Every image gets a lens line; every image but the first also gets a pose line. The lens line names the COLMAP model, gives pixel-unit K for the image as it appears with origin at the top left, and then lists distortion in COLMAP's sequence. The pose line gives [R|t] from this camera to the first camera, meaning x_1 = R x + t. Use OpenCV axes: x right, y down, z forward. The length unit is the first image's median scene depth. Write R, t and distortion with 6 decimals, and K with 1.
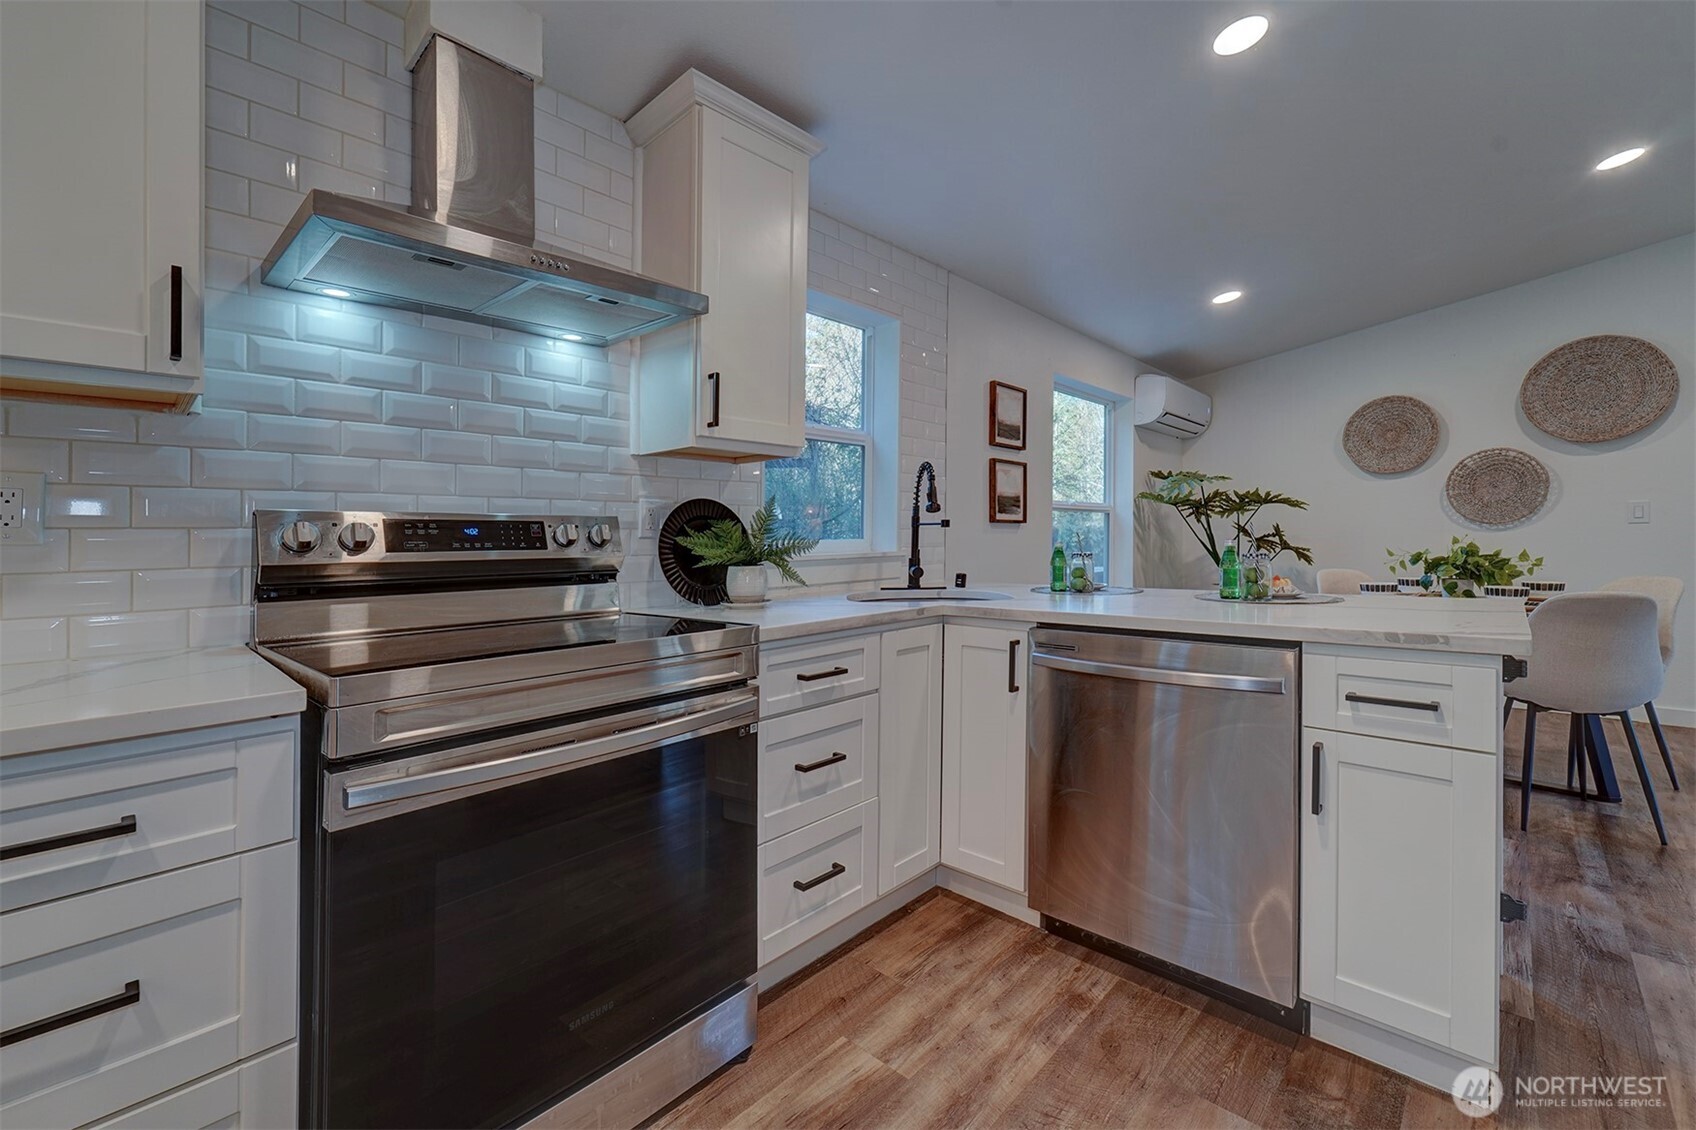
lens RADIAL K [[693.7, 0, 851.8], [0, 693.7, 540.1], [0, 0, 1]] dist [-0.002310, 0.000326]
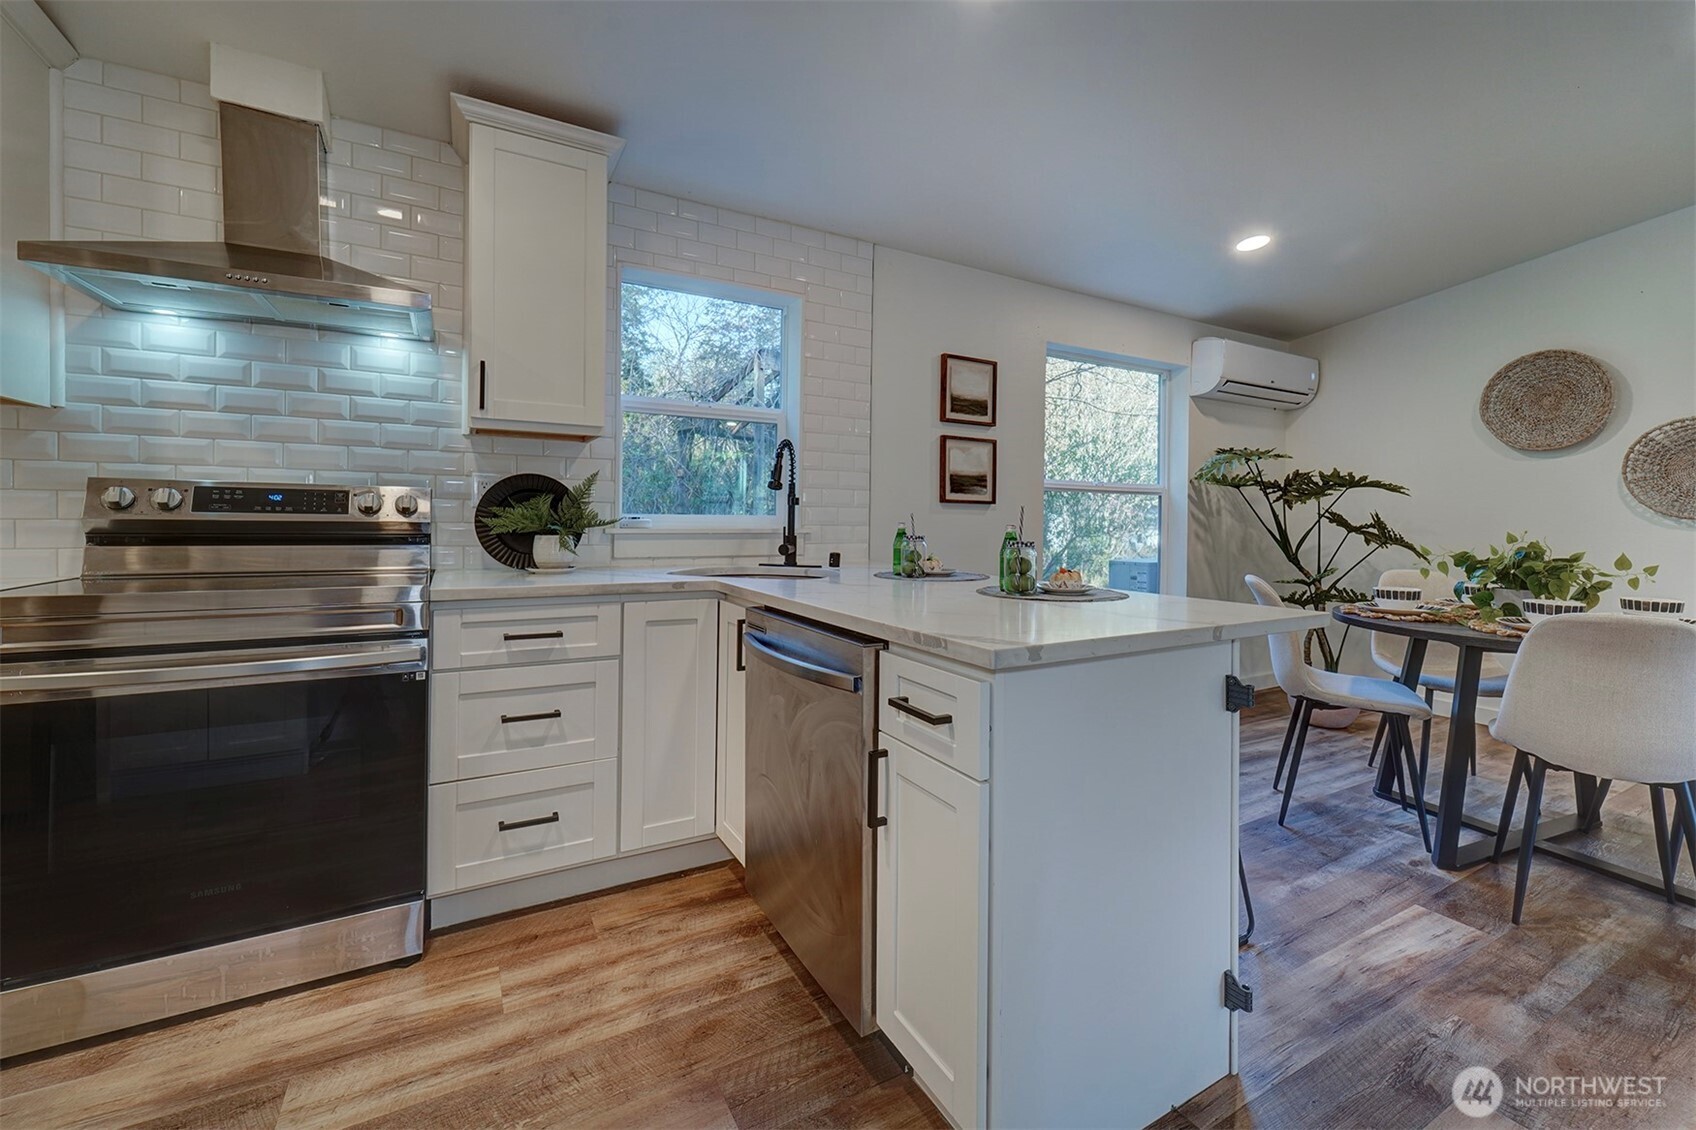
lens RADIAL K [[693.7, 0, 861.5], [0, 693.7, 521.3], [0, 0, 1]] dist [-0.002310, 0.000326]
pose [[0.957422, 0.029333, -0.287197, 0.607393], [-0.027847, 0.999569, 0.009256, -0.008013], [0.287344, -0.000864, 0.957827, 0.087357]]
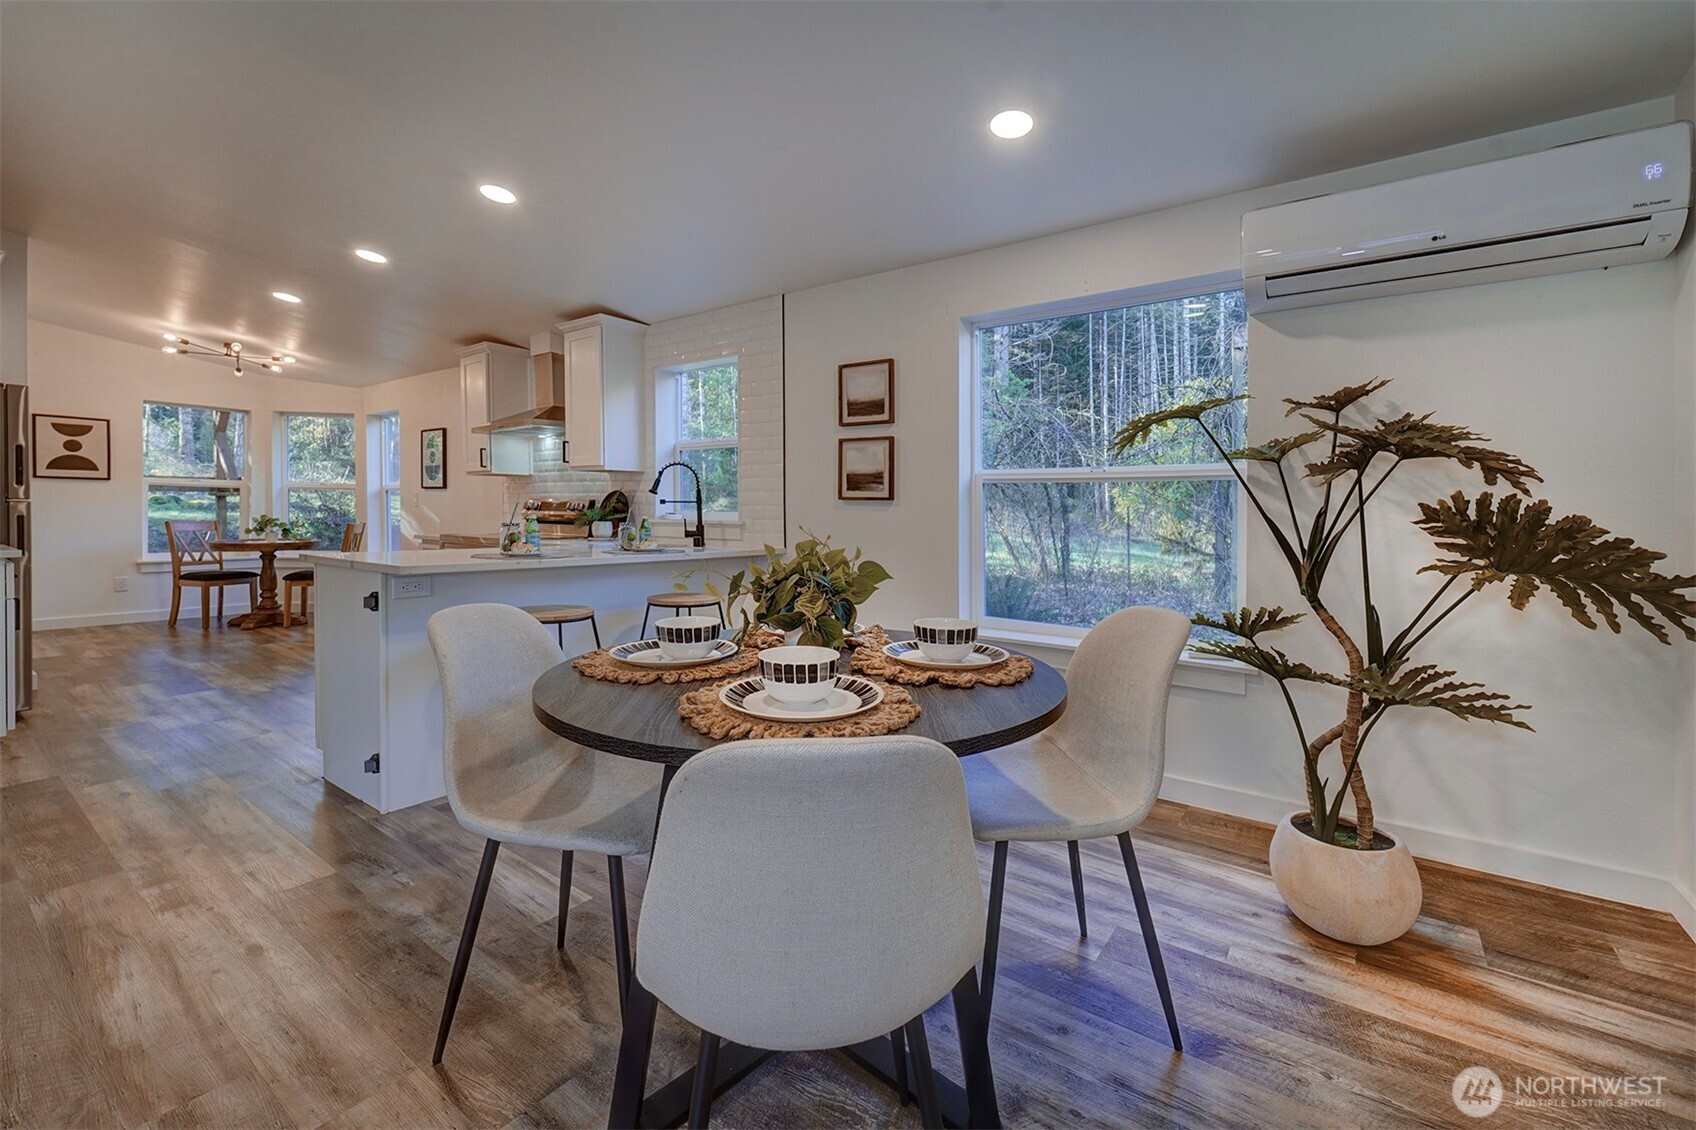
lens RADIAL K [[693.7, 0, 834.6], [0, 693.7, 489.6], [0, 0, 1]] dist [-0.002310, 0.000326]
pose [[0.116794, -0.001974, -0.993154, 2.036430], [-0.008786, 0.999957, -0.003021, -0.060757], [0.993117, 0.009079, 0.116771, 1.414297]]
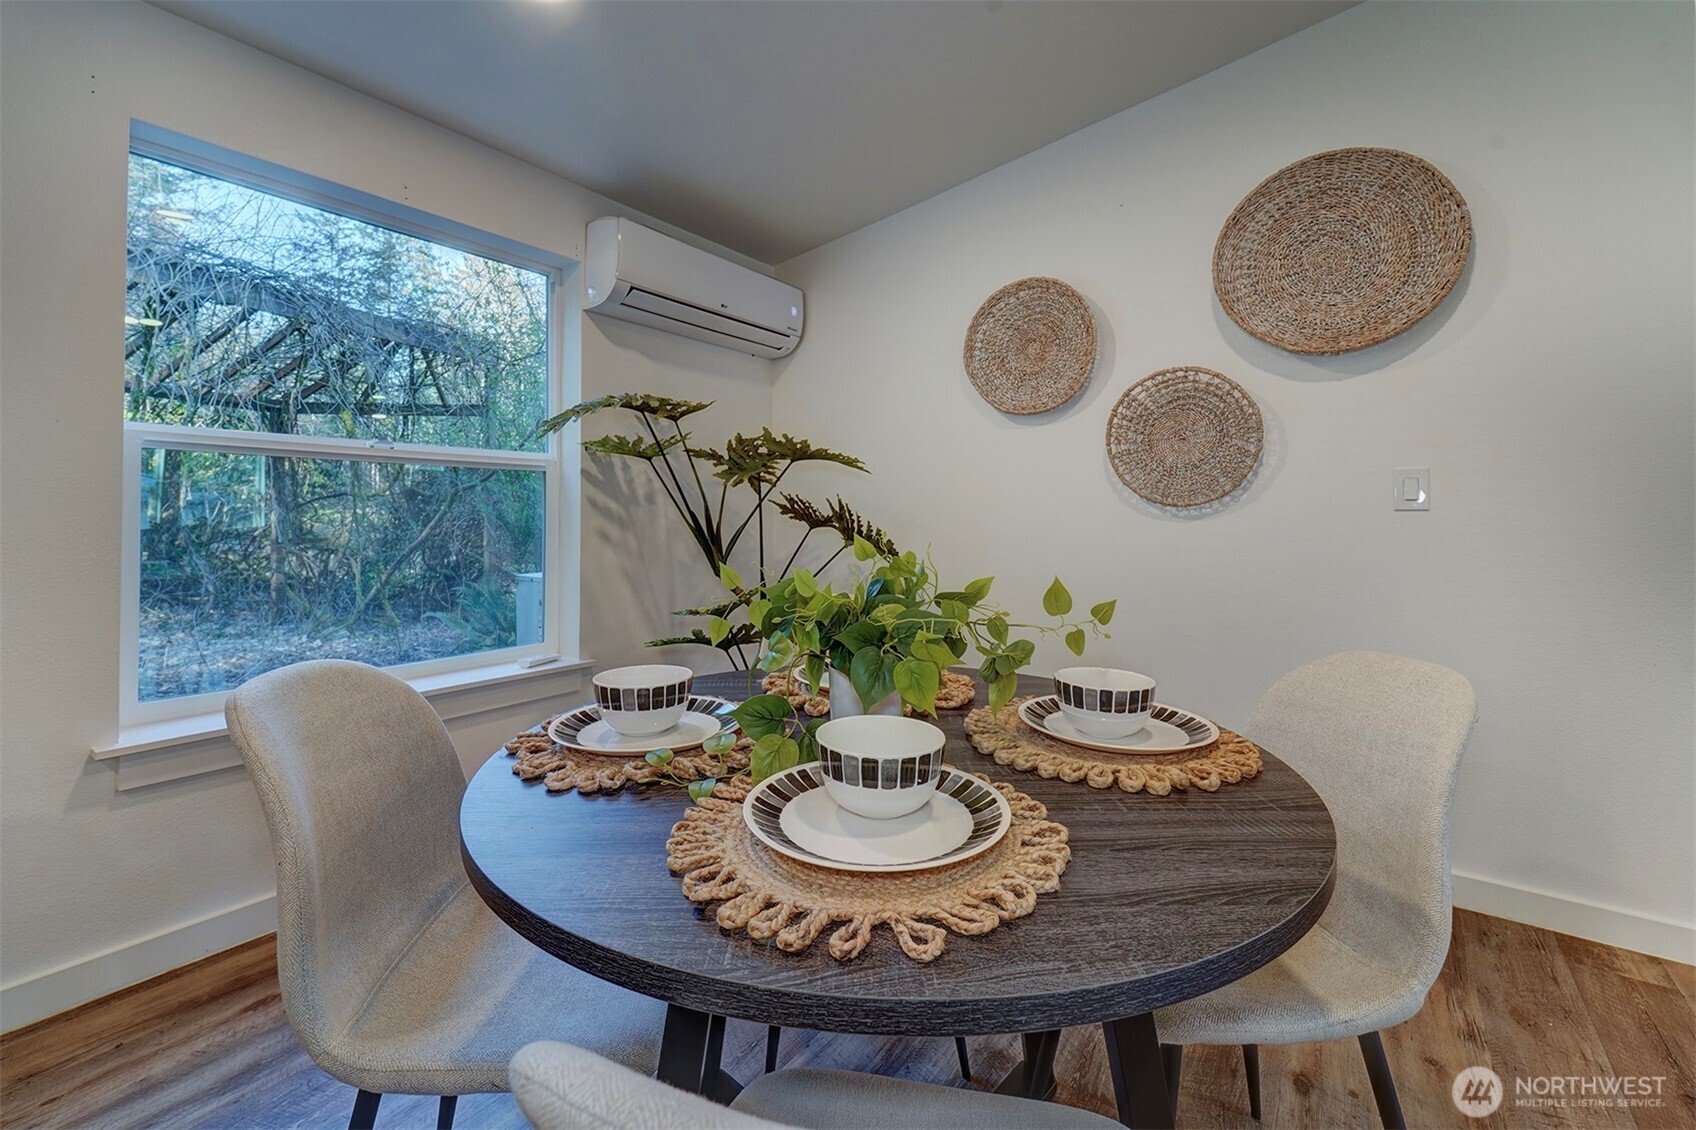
lens RADIAL K [[693.7, 0, 828.4], [0, 693.7, 488.1], [0, 0, 1]] dist [-0.002310, 0.000326]
pose [[0.993840, 0.026338, 0.107651, 1.240195], [-0.022225, 0.998983, -0.039228, -0.021804], [-0.108575, 0.036593, 0.993415, 1.016995]]
